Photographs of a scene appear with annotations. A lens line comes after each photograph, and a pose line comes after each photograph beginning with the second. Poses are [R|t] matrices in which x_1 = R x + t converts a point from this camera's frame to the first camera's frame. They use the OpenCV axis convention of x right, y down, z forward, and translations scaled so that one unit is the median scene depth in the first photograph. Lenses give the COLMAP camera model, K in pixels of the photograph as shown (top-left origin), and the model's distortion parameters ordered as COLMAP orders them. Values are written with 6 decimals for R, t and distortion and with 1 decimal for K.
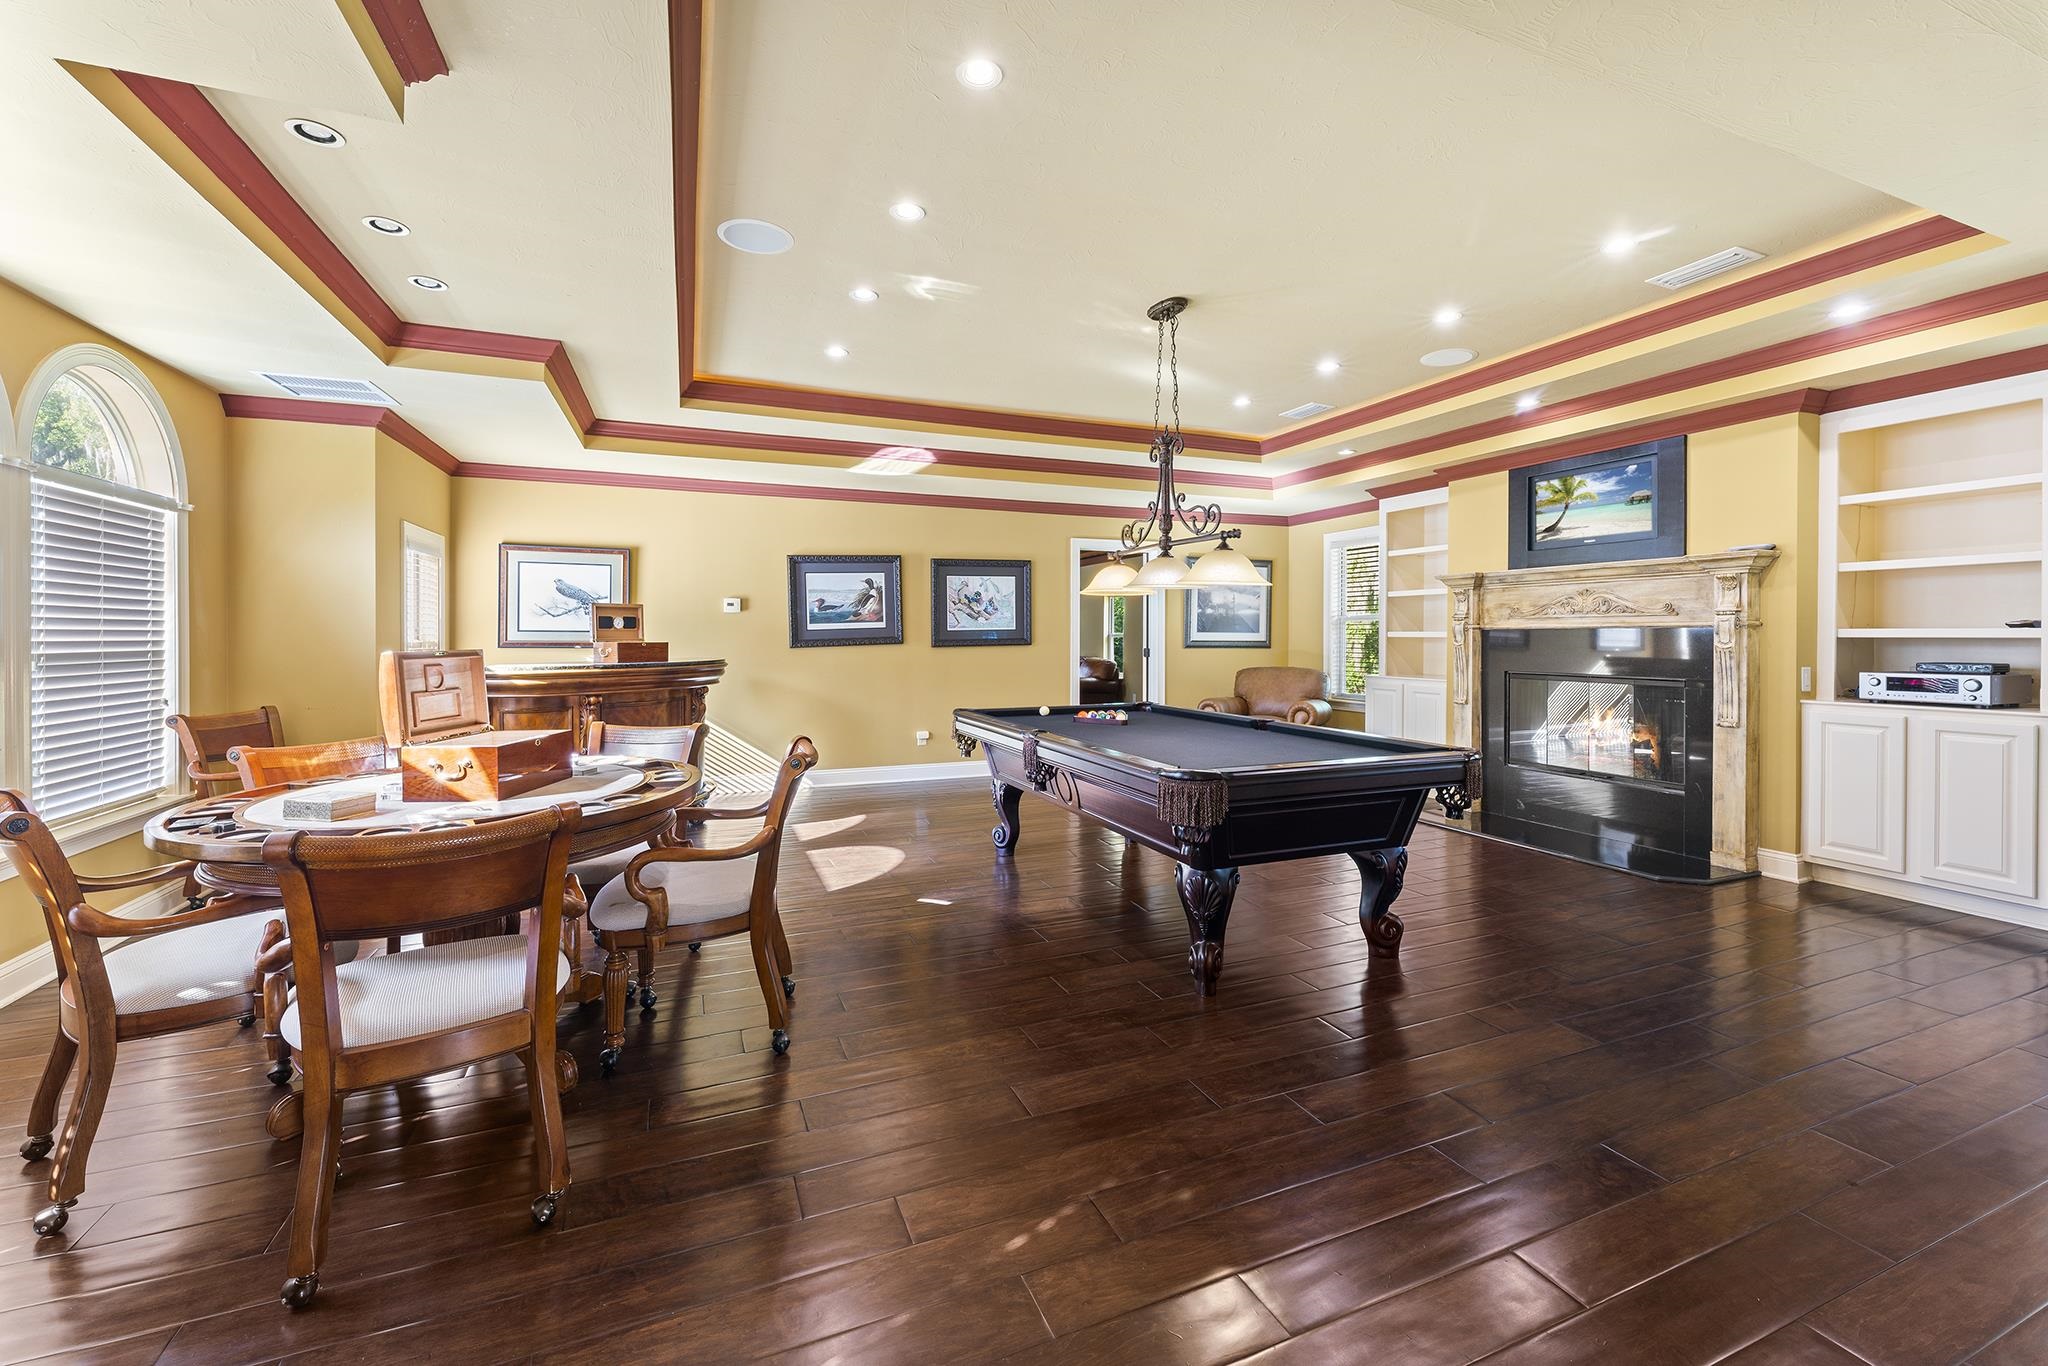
lens RADIAL K [[825.7, 0, 1031.1], [0, 825.7, 640.9], [0, 0, 1]] dist [-0.002962, 0.000455]
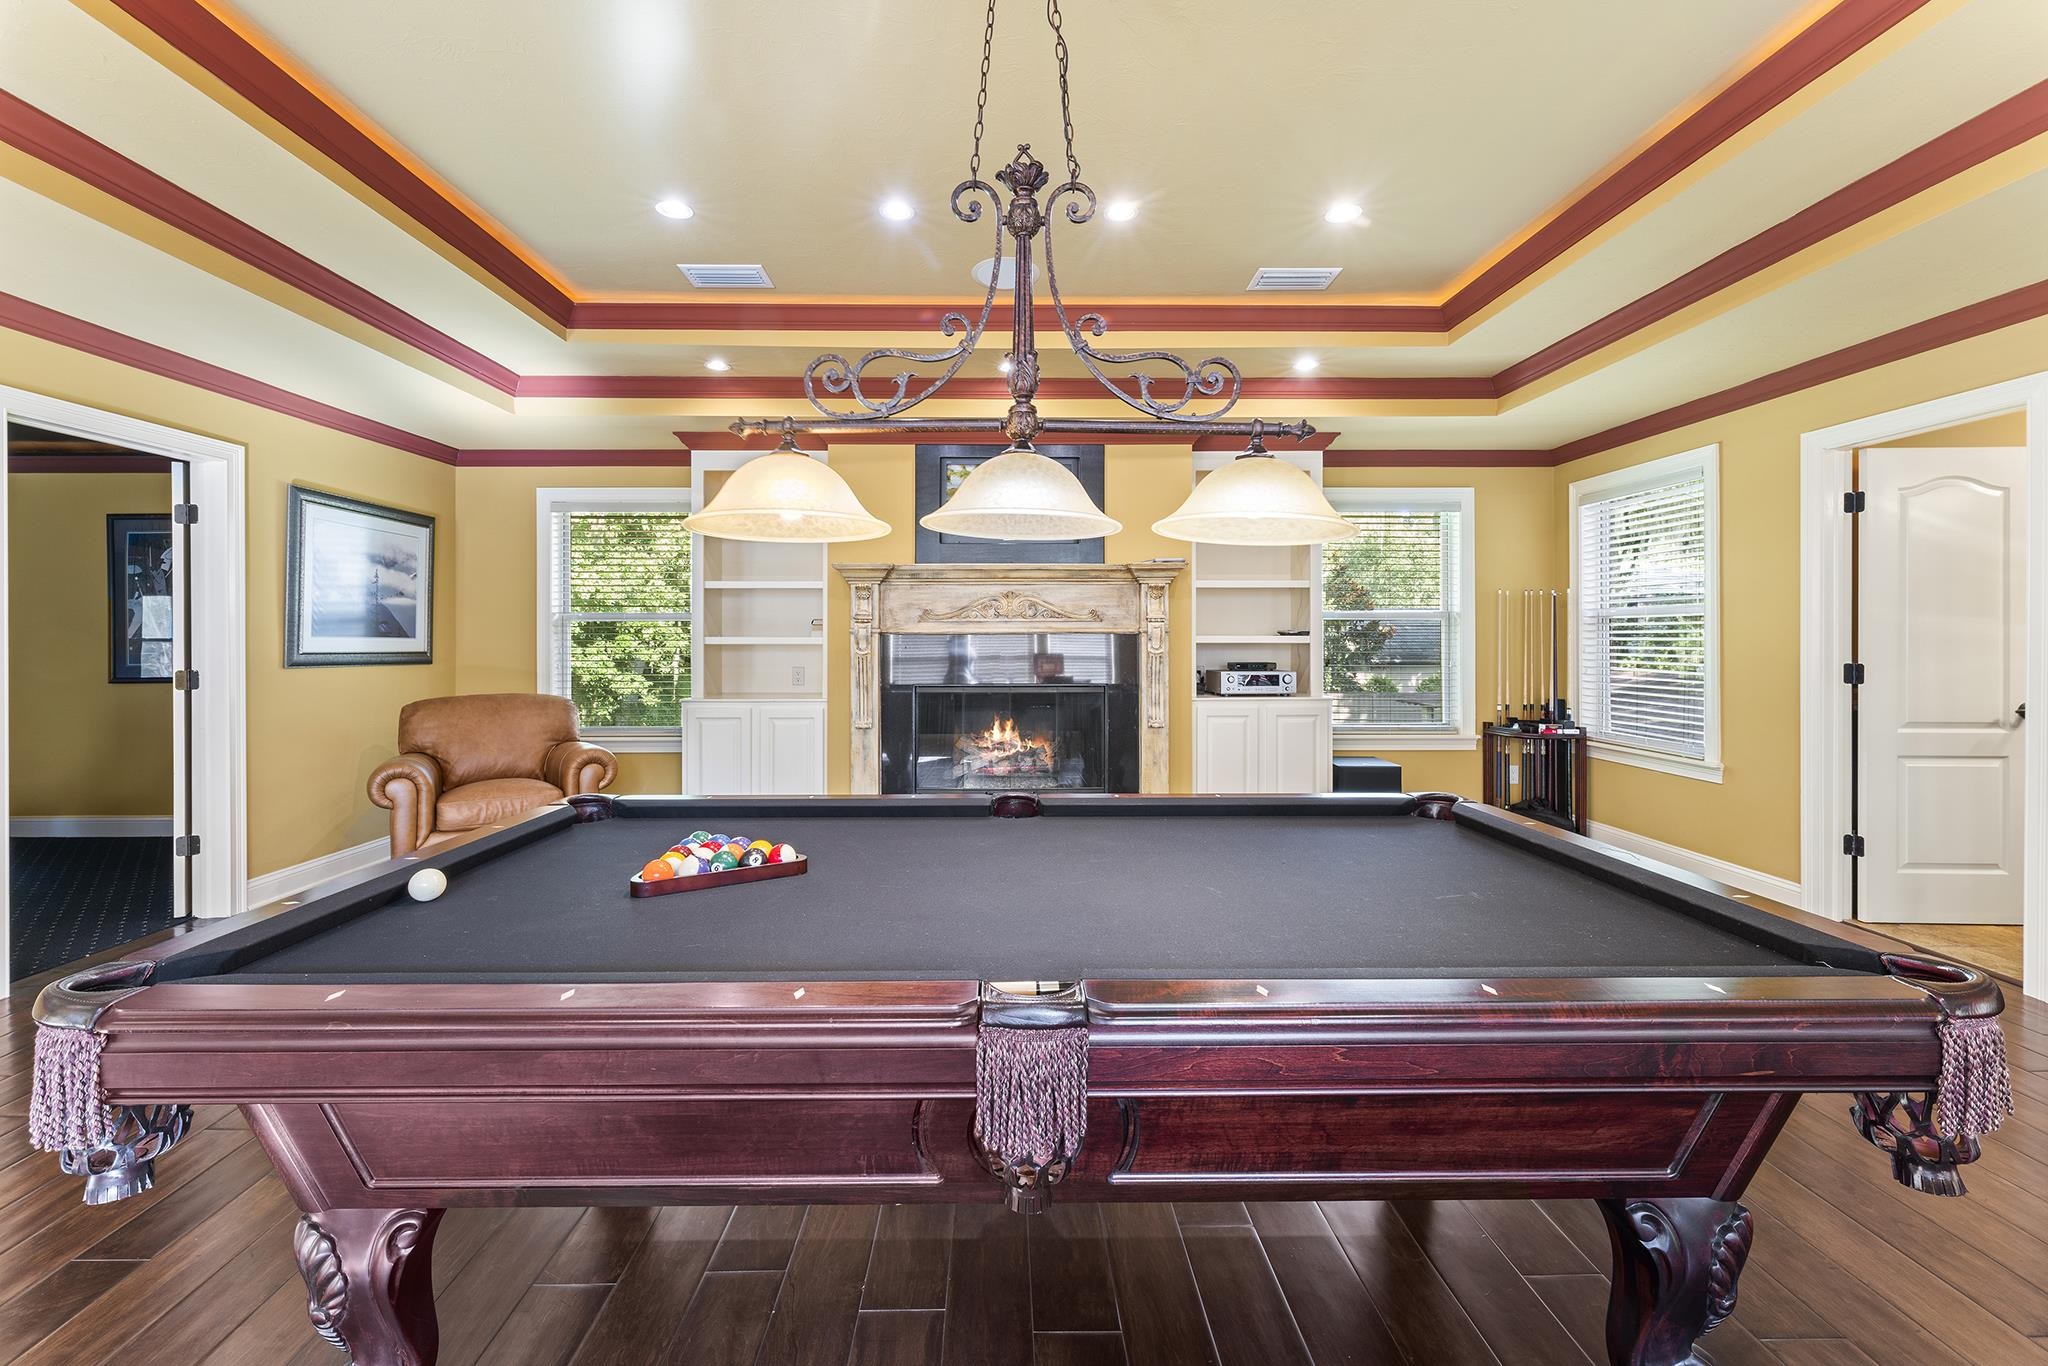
lens RADIAL K [[825.7, 0, 1001.2], [0, 825.7, 641.7], [0, 0, 1]] dist [-0.002962, 0.000455]
pose [[0.377760, 0.002389, 0.925901, -0.162332], [0.007123, 0.999960, -0.005486, -0.001610], [-0.925876, 0.008668, 0.377727, 0.603516]]
